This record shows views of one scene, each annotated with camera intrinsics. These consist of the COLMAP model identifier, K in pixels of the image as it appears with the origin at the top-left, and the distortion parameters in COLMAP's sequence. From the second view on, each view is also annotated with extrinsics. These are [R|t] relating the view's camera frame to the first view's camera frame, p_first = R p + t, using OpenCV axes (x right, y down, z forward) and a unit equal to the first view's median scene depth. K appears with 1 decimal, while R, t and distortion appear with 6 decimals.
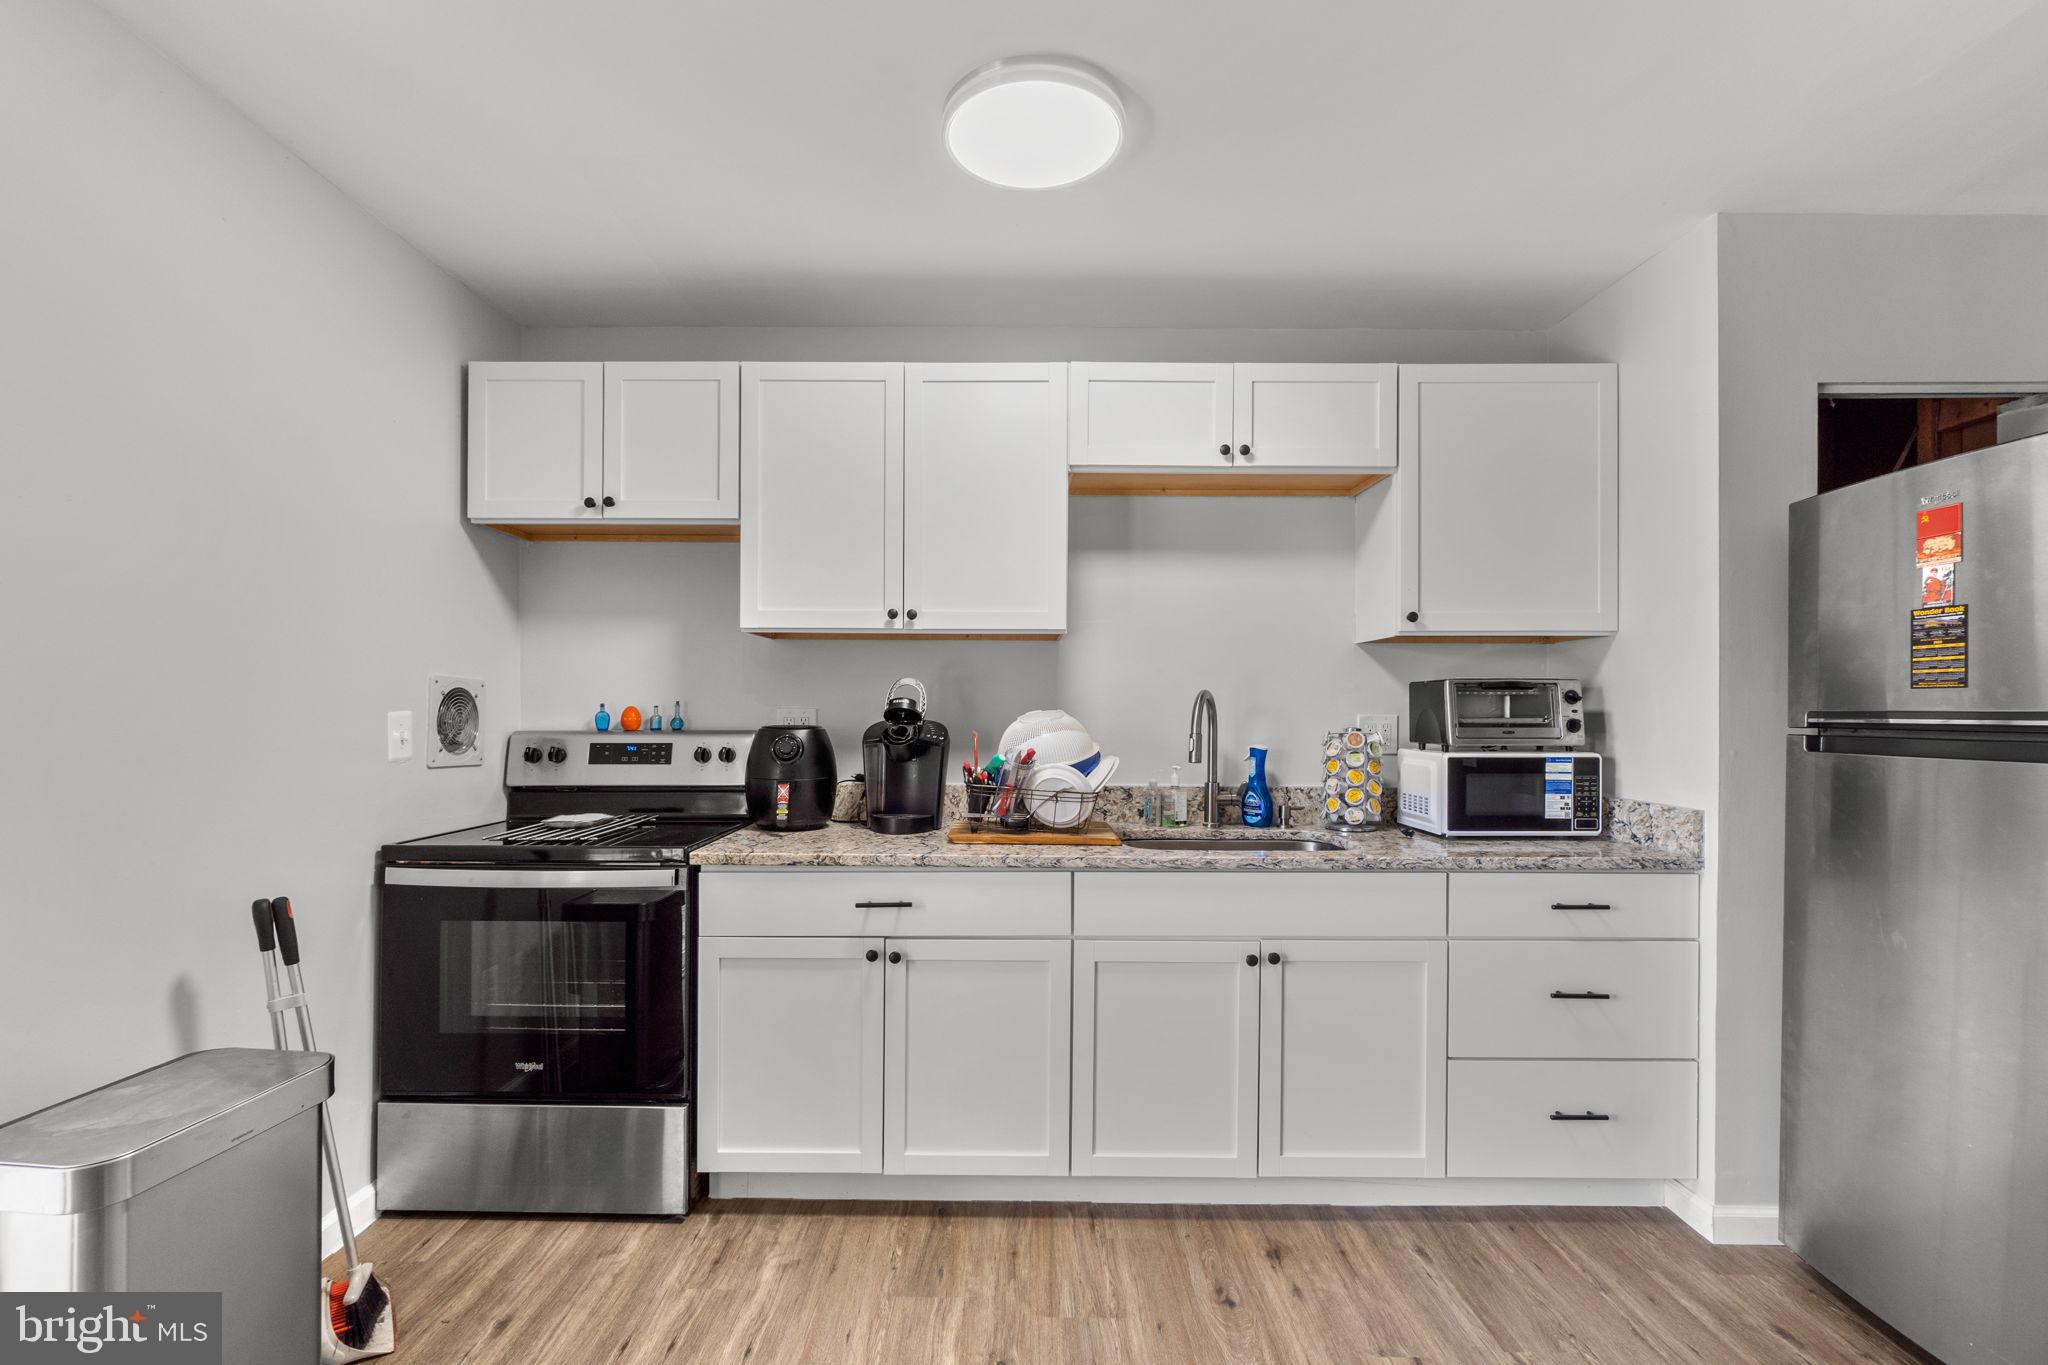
lens RADIAL K [[898.5, 0, 1022.7], [0, 898.5, 711.9], [0, 0, 1]] dist [-0.000948, -0.000325]
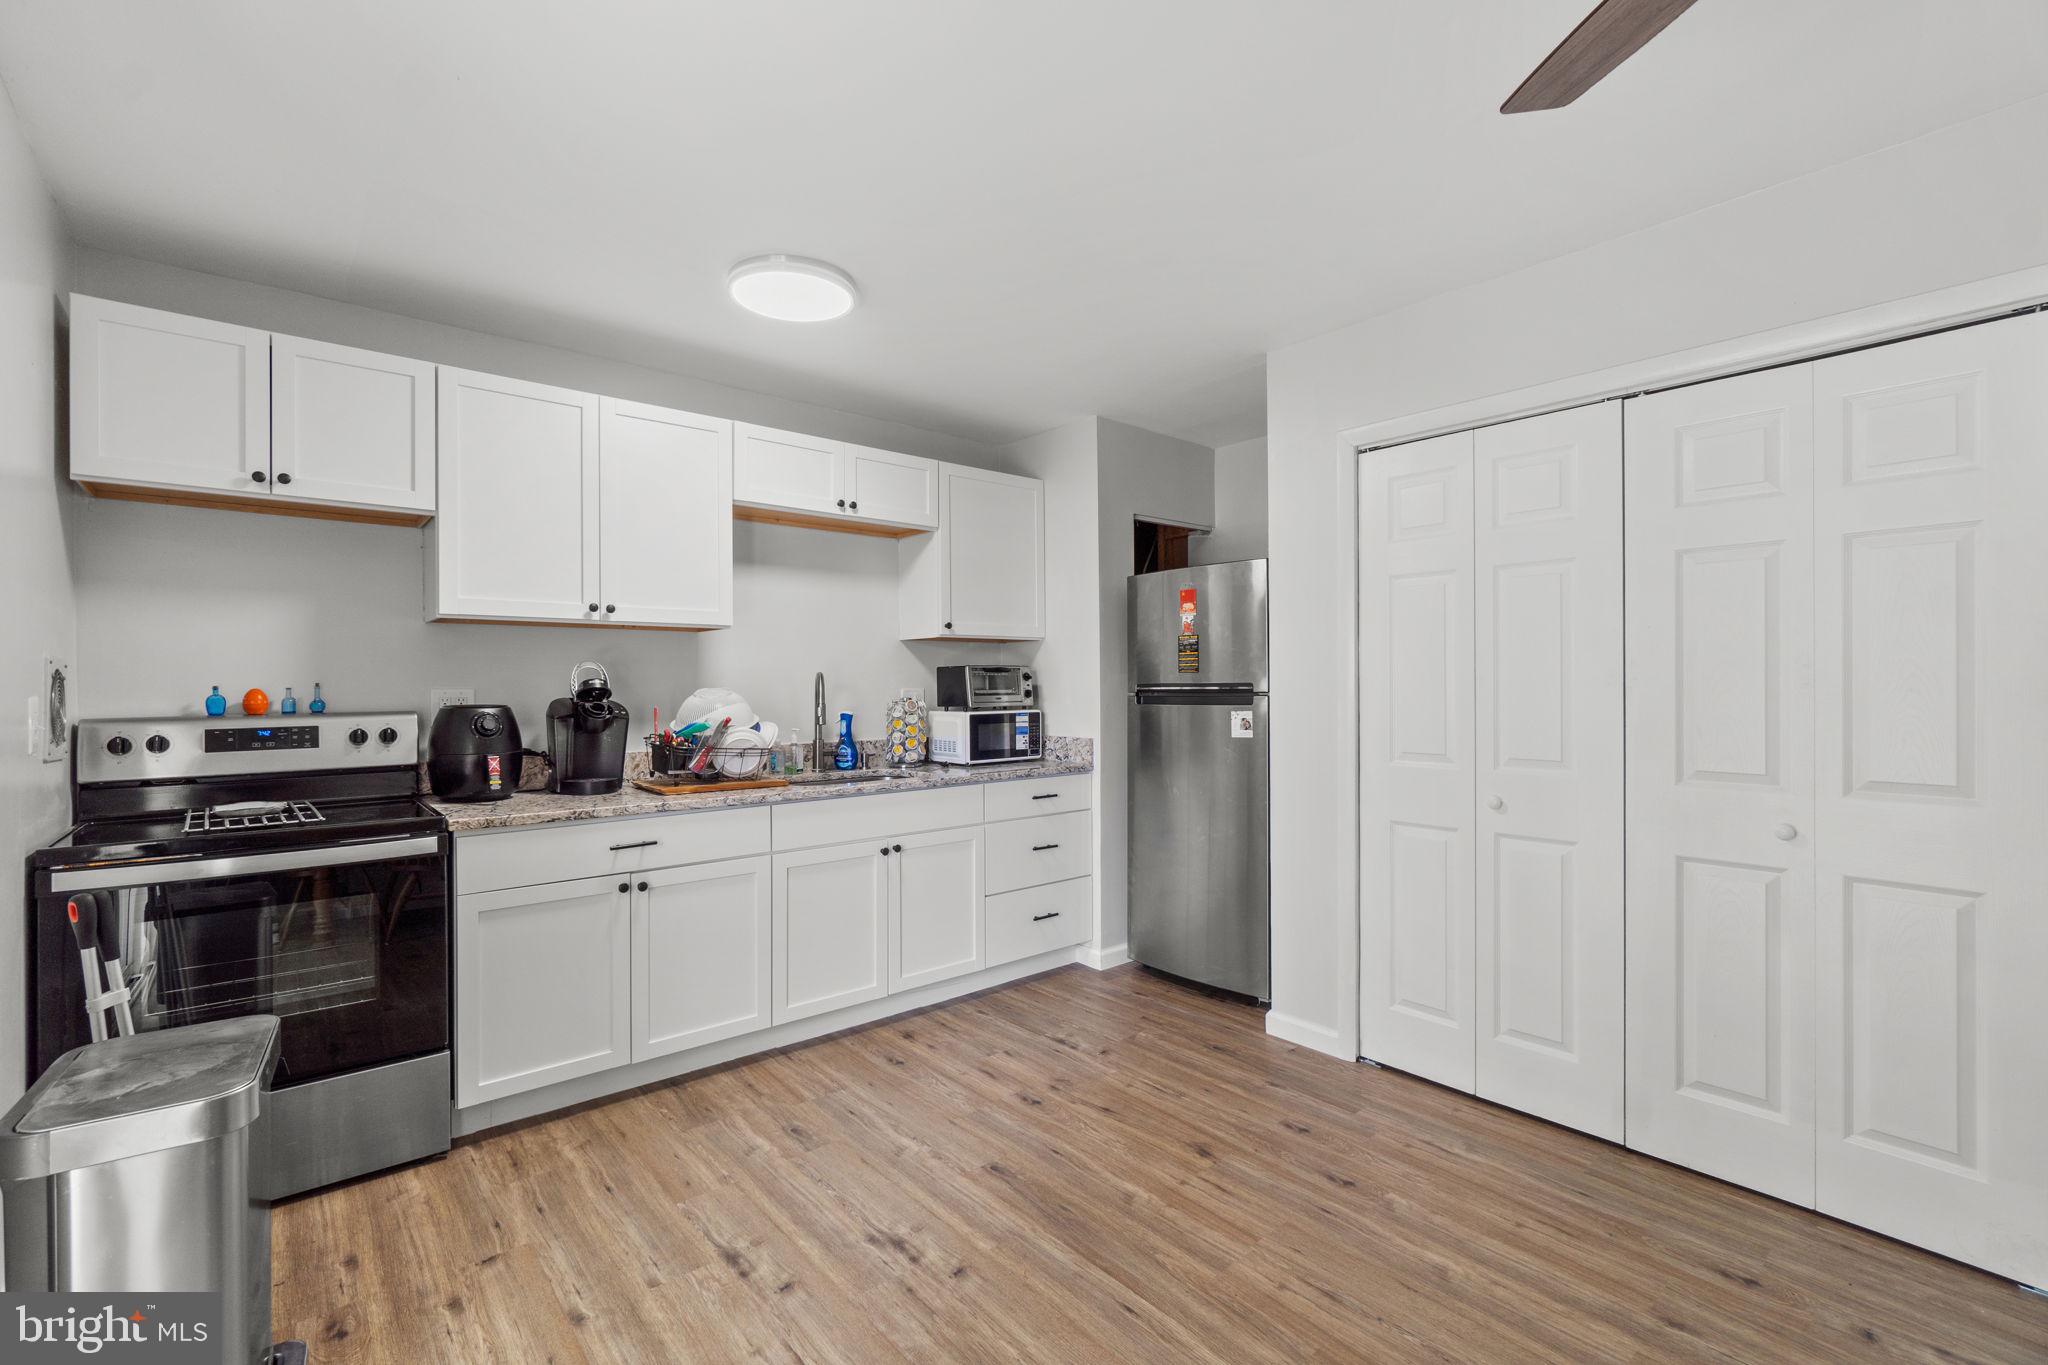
lens RADIAL K [[885.4, 0, 1027.2], [0, 885.4, 689.5], [0, 0, 1]] dist [0.000900, 0.000200]
pose [[0.752262, -0.011844, 0.658758, -0.481541], [0.011408, 0.999923, 0.004952, -0.000809], [-0.658766, 0.003790, 0.752339, -0.247358]]
